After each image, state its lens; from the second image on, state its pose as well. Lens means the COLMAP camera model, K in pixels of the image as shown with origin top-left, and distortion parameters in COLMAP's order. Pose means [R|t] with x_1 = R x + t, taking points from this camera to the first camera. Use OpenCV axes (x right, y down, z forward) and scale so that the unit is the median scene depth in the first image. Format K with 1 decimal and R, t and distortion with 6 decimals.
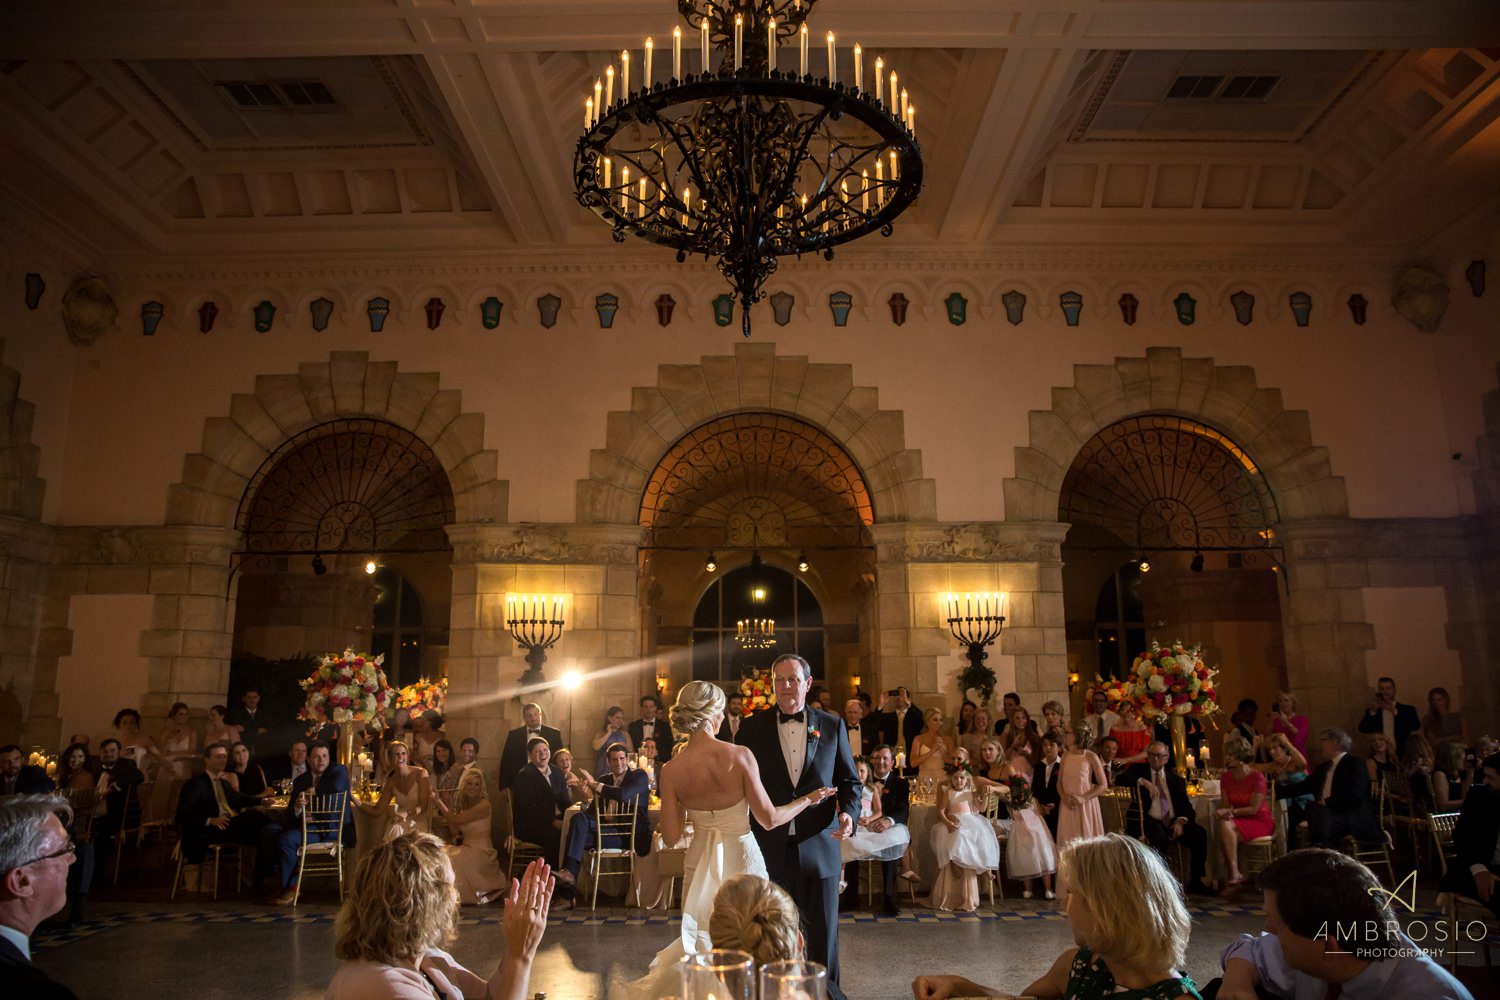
lens RADIAL K [[1033.9, 0, 755.3], [0, 1033.9, 505.9], [0, 0, 1]] dist [-0.105926, 0.087233]
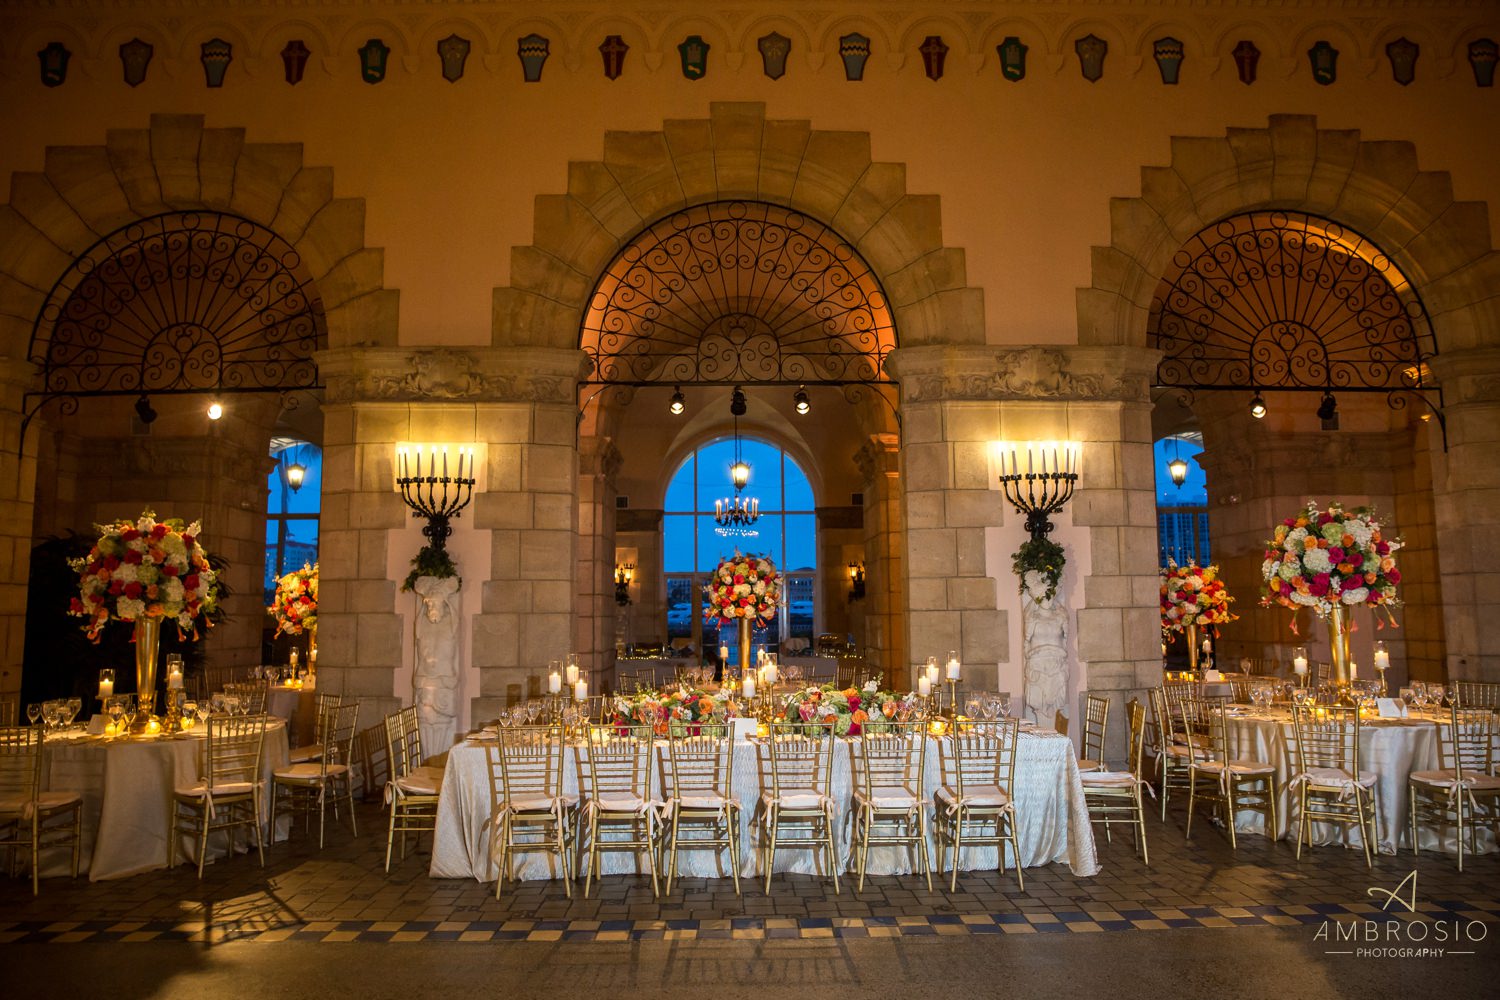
lens RADIAL K [[1033.9, 0, 755.3], [0, 1033.9, 505.9], [0, 0, 1]] dist [-0.105926, 0.087233]
pose [[0.999805, -0.000156, 0.019745, -0.001812], [-0.001749, 0.995339, 0.096424, 0.057403], [-0.019668, -0.096440, 0.995144, 0.260665]]
